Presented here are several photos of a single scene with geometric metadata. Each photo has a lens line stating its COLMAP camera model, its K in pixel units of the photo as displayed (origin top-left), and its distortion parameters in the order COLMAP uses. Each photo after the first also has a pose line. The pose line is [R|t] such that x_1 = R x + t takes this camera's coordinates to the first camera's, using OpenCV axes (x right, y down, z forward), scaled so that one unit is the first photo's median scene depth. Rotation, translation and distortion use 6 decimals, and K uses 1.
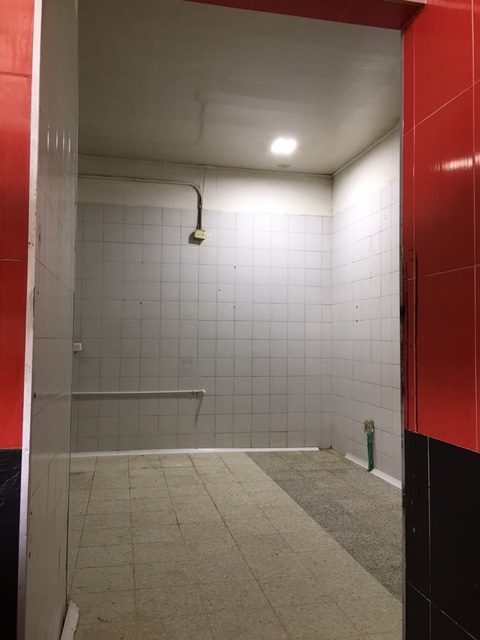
lens RADIAL K [[550.7, 0, 239.7], [0, 550.7, 310.2], [0, 0, 1]] dist [0.043008, -0.010835]
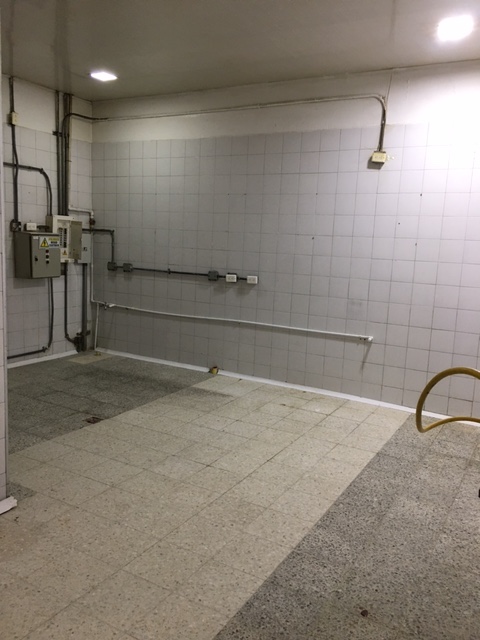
lens RADIAL K [[546.1, 0, 240.0], [0, 546.1, 320.0], [0, 0, 1]] dist [0.046215, -0.006822]
pose [[0.738584, 0.122822, -0.662879, 0.367419], [-0.001188, 0.983500, 0.180905, -0.044180], [0.674160, -0.132826, 0.726543, 0.206692]]
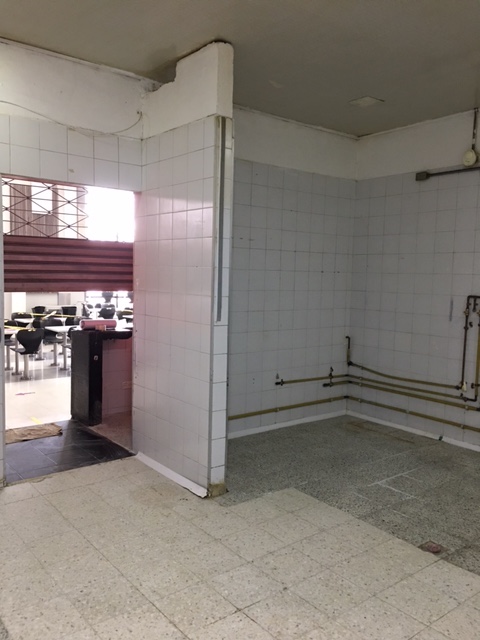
lens RADIAL K [[552.9, 0, 240.0], [0, 552.9, 320.0], [0, 0, 1]] dist [-0.001975, -0.022240]
pose [[-0.896978, 0.004320, -0.442055, 0.125665], [-0.015572, 0.999023, 0.041362, -0.008979], [0.441802, 0.043984, -0.896034, 1.019490]]
